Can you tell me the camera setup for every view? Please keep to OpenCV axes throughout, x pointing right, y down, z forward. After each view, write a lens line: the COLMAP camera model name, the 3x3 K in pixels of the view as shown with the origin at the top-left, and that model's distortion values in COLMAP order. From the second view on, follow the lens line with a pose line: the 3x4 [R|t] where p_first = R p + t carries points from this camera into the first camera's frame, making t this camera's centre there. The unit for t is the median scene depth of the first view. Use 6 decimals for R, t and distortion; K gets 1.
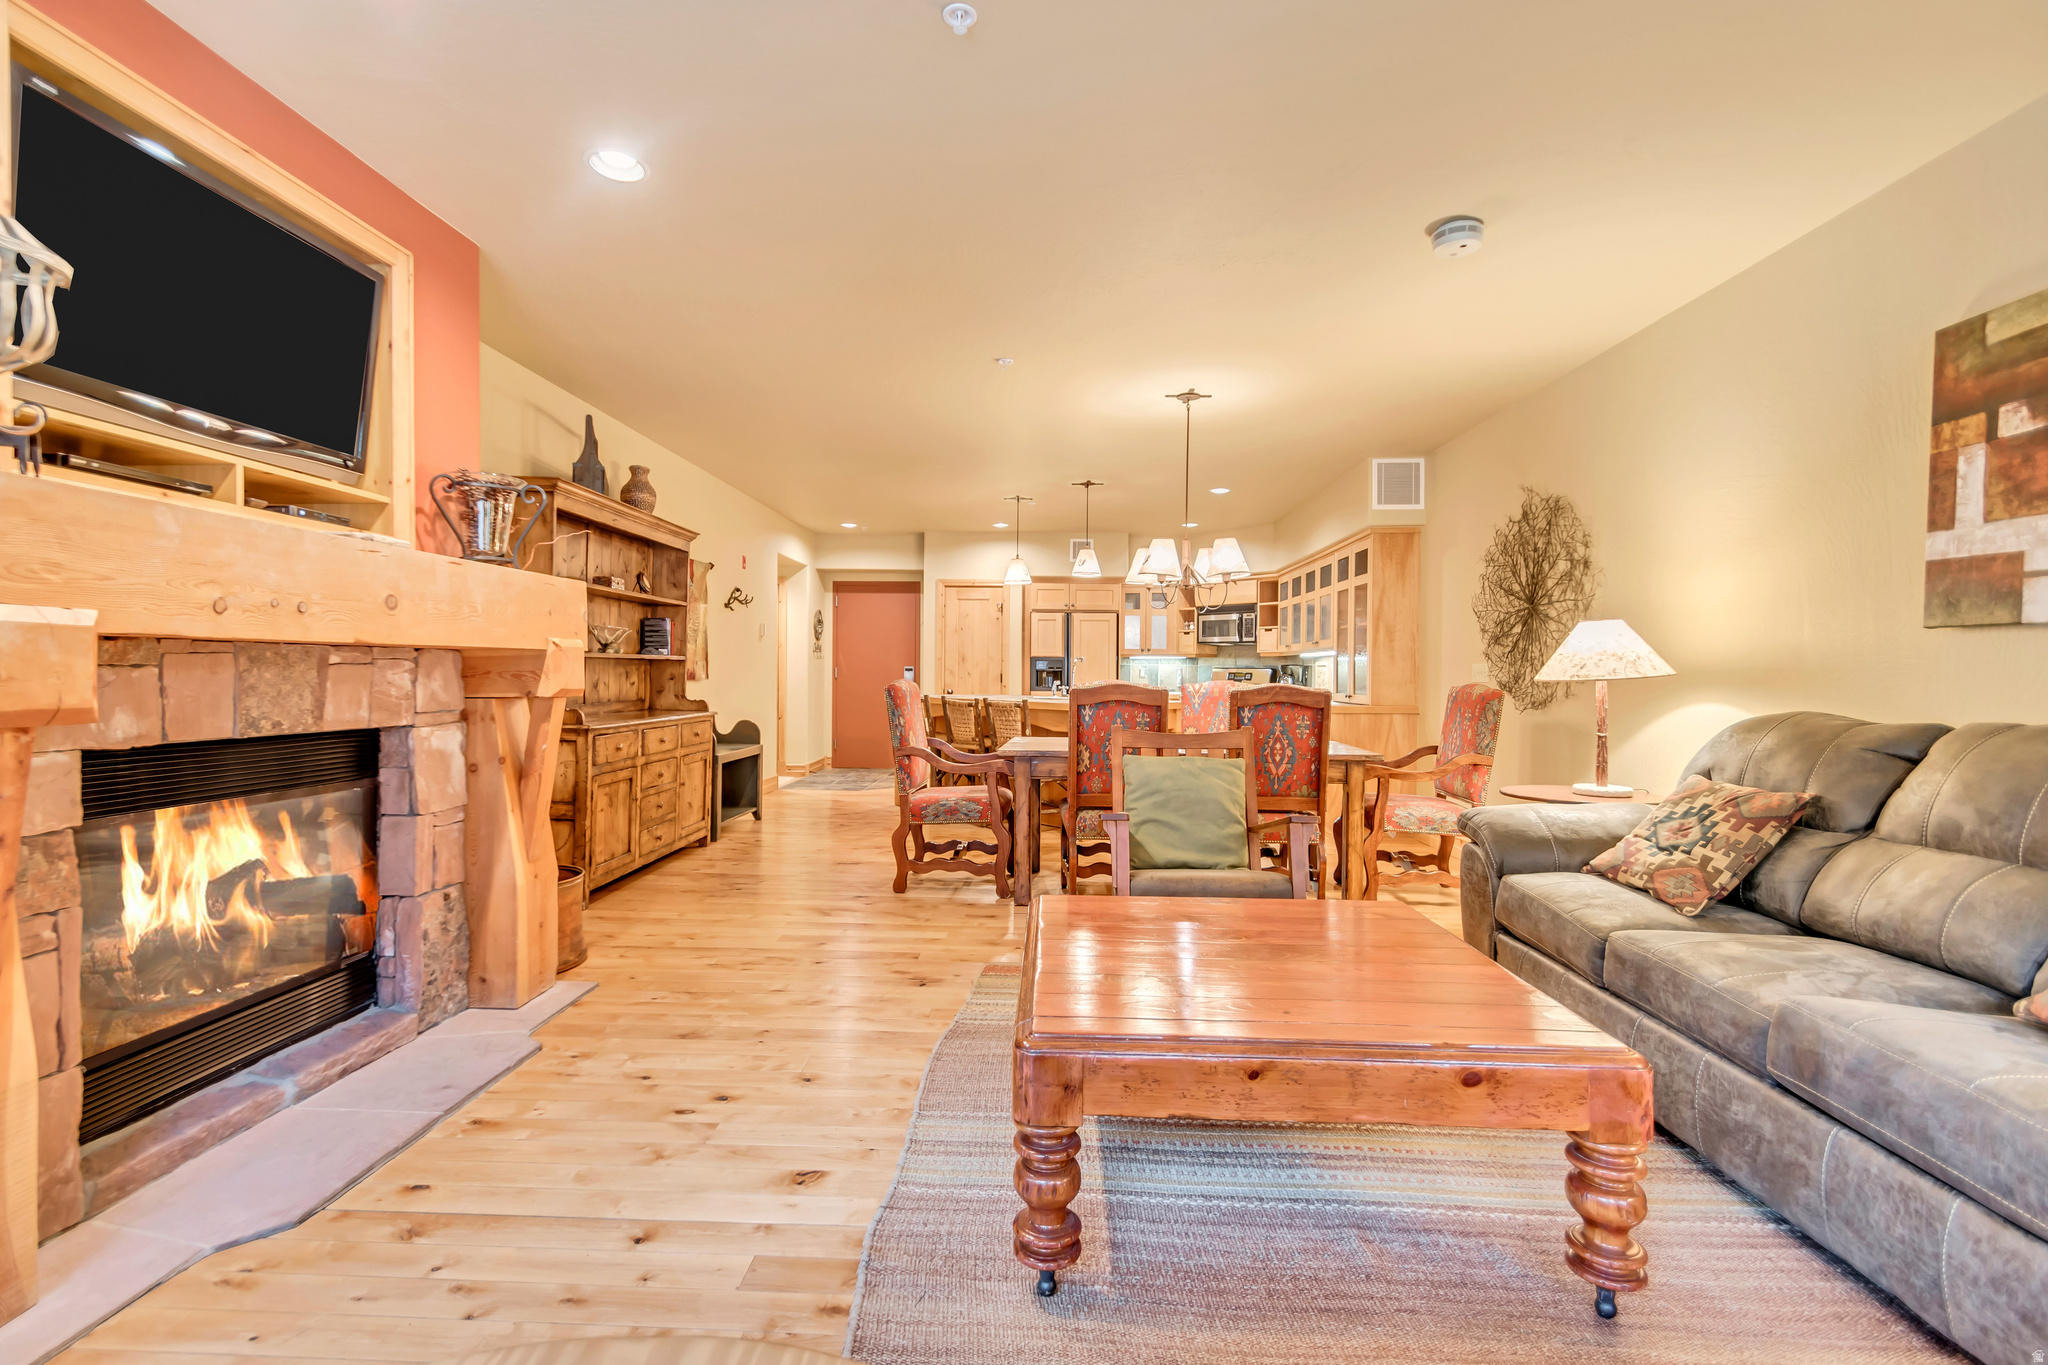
lens RADIAL K [[905.6, 0, 1021.4], [0, 905.6, 680.2], [0, 0, 1]] dist [0.013398, -0.008354]
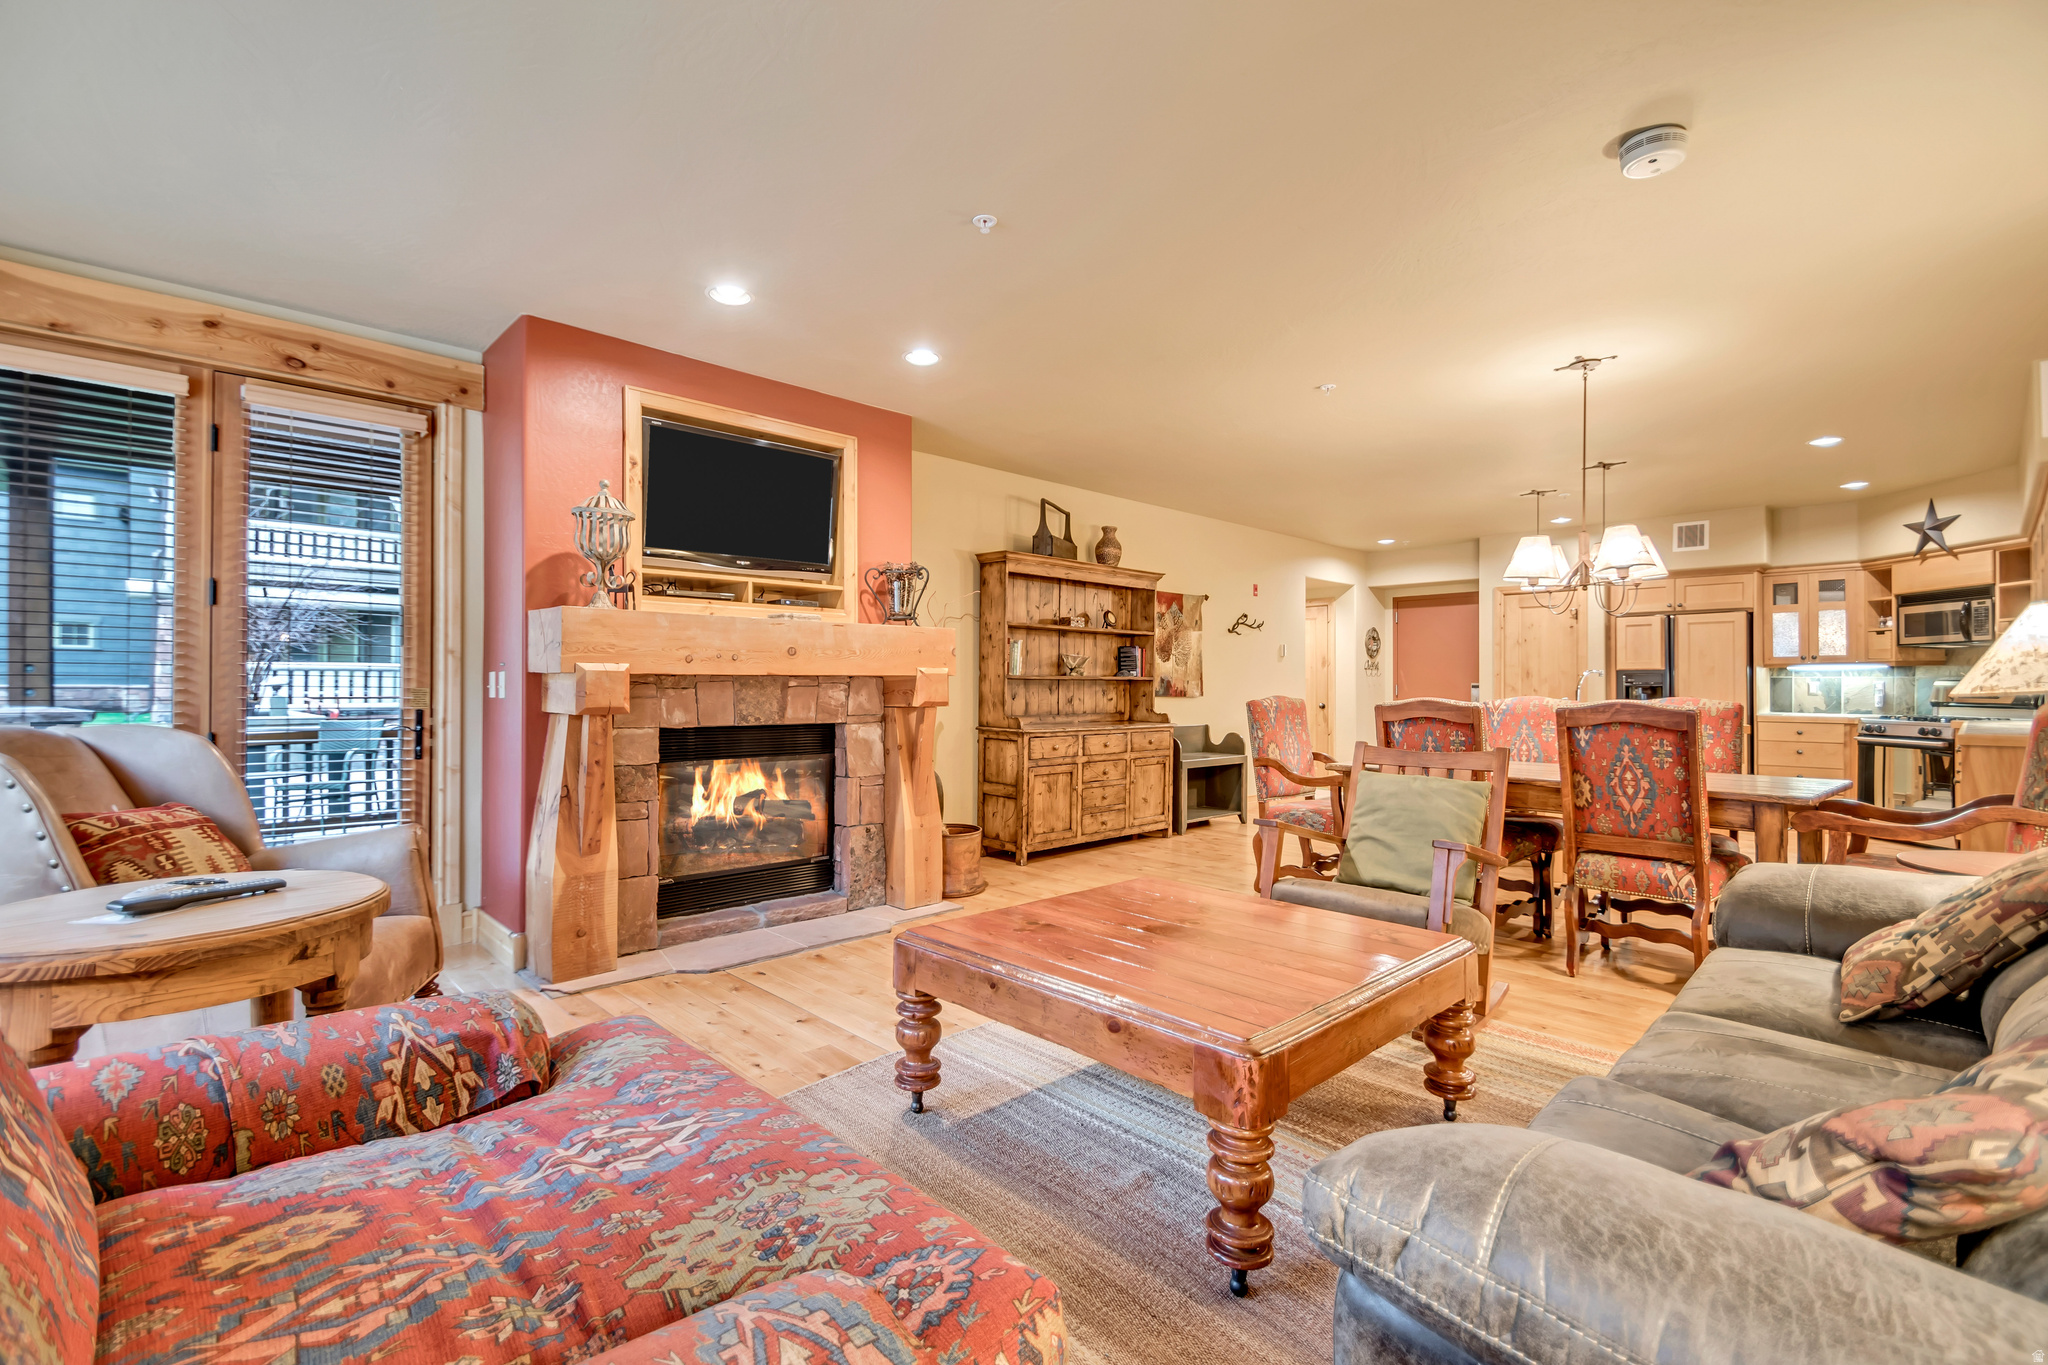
lens RADIAL K [[905.6, 0, 1022.0], [0, 905.6, 678.1], [0, 0, 1]] dist [0.013398, -0.008354]
pose [[0.722836, -0.014360, -0.690870, 0.623280], [-0.001159, 0.999757, -0.021993, 0.003460], [0.691018, 0.016698, 0.722644, 0.023267]]
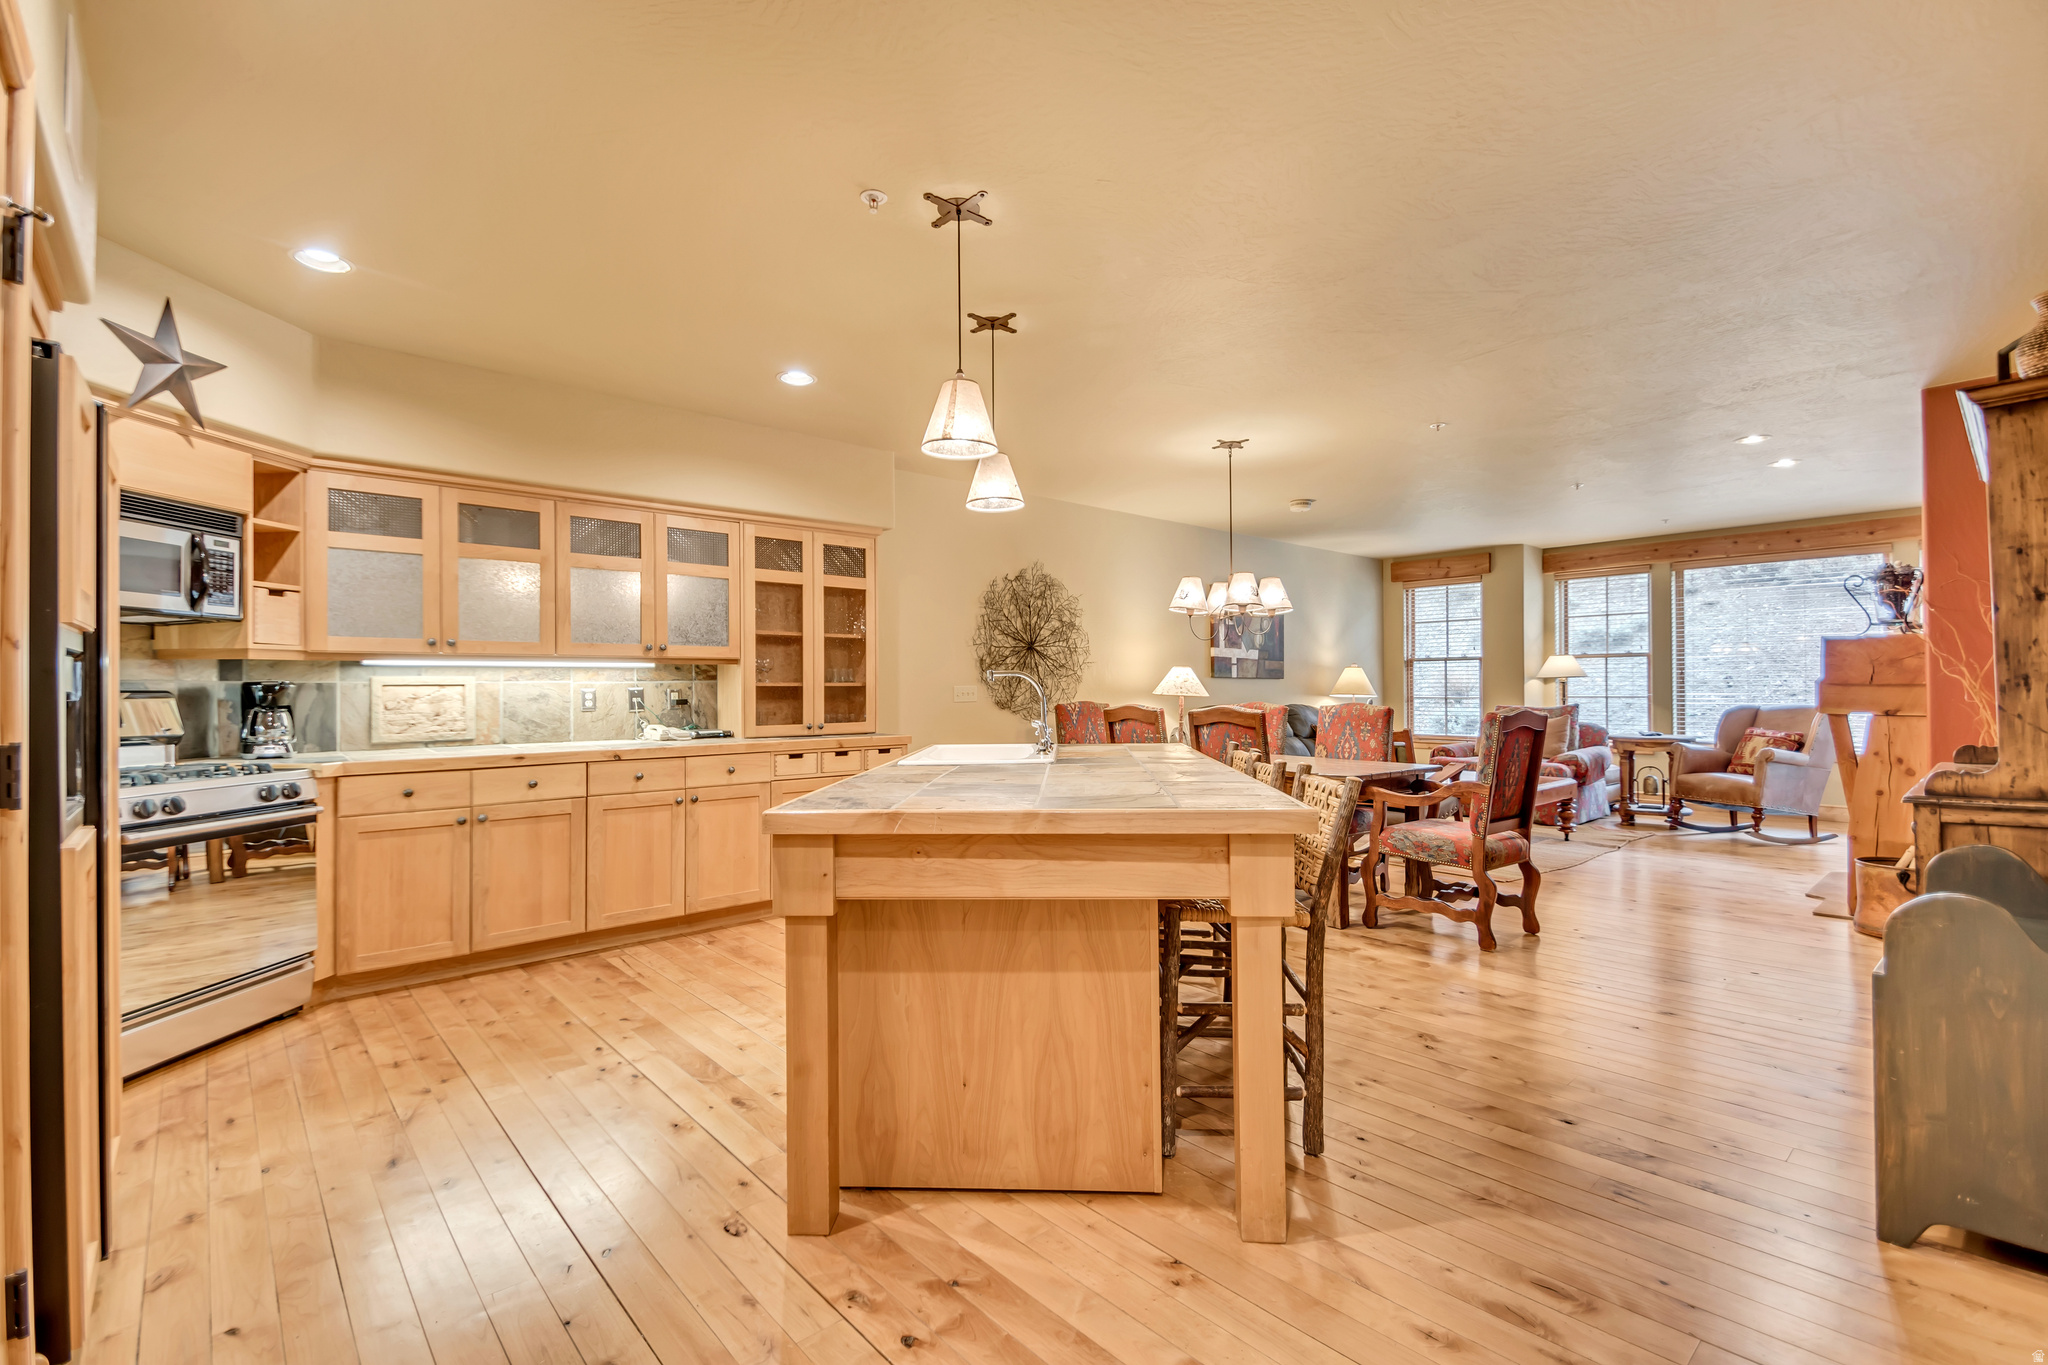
lens RADIAL K [[905.6, 0, 1016.3], [0, 905.6, 690.4], [0, 0, 1]] dist [0.013398, -0.008354]
pose [[-0.694484, -0.001037, 0.719508, -0.698207], [0.009601, 0.999897, 0.010709, -0.043510], [-0.719445, 0.014345, -0.694402, 3.169596]]
